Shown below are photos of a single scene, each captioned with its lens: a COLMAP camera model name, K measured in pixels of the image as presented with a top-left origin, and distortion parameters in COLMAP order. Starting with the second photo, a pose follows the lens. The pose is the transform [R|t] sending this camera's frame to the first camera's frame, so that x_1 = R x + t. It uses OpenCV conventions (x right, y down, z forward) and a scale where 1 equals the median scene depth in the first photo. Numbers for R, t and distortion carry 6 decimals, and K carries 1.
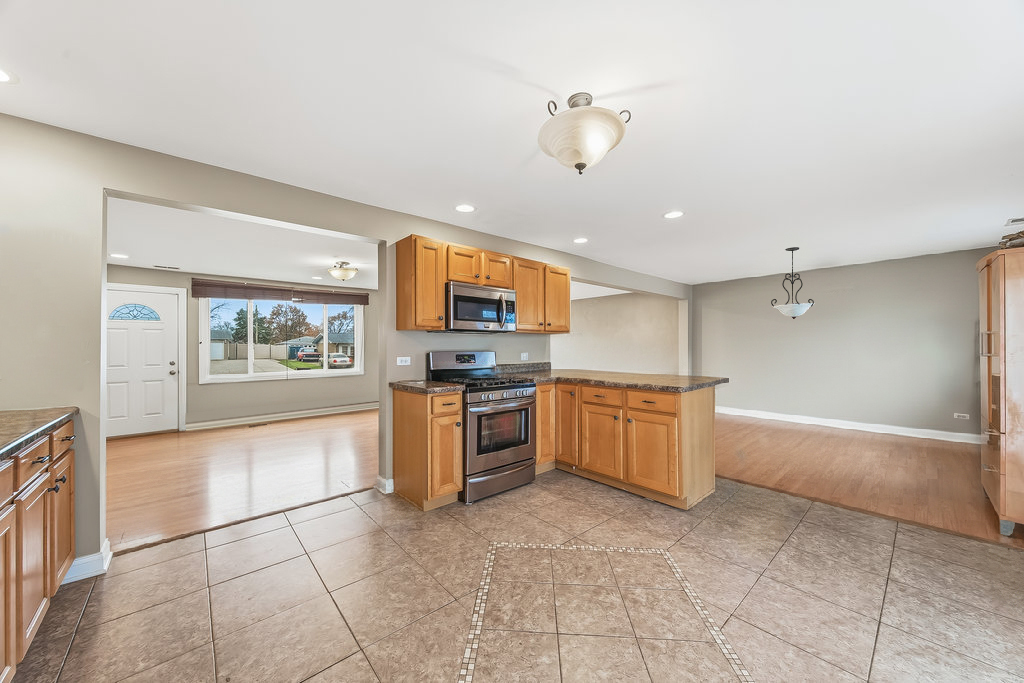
lens RADIAL K [[365.3, 0, 511.0], [0, 365.3, 346.3], [0, 0, 1]] dist [0.001756, -0.000078]
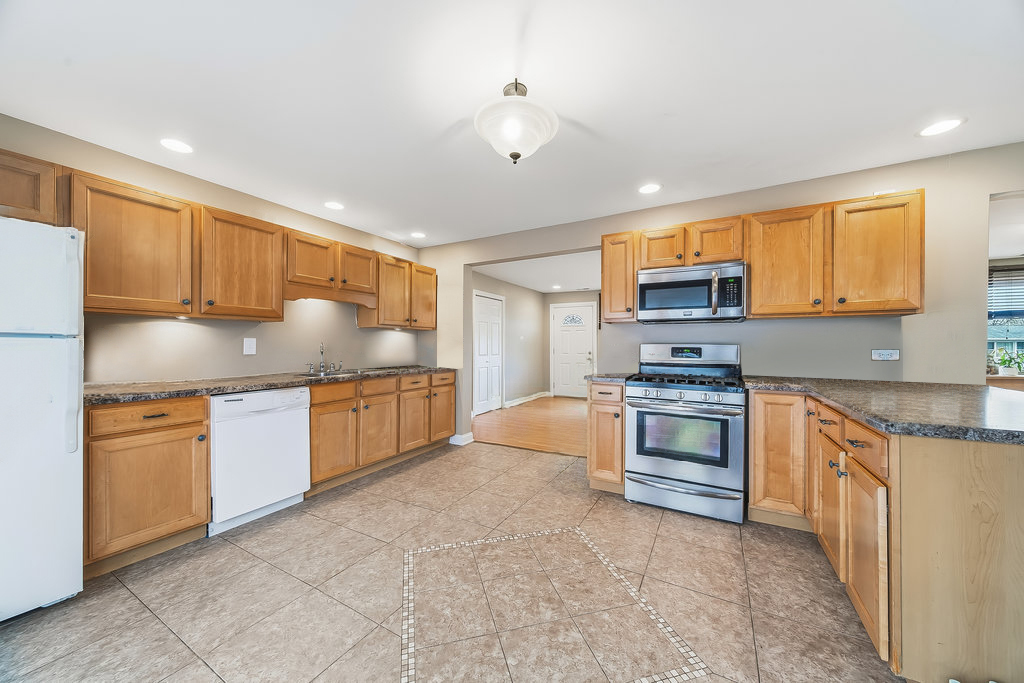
lens RADIAL K [[365.3, 0, 511.0], [0, 365.3, 346.3], [0, 0, 1]] dist [0.001756, -0.000078]
pose [[0.323521, 0.005439, -0.946205, 0.729397], [0.003587, 0.999969, 0.006974, 0.014929], [0.946214, -0.005651, 0.323492, 0.413698]]
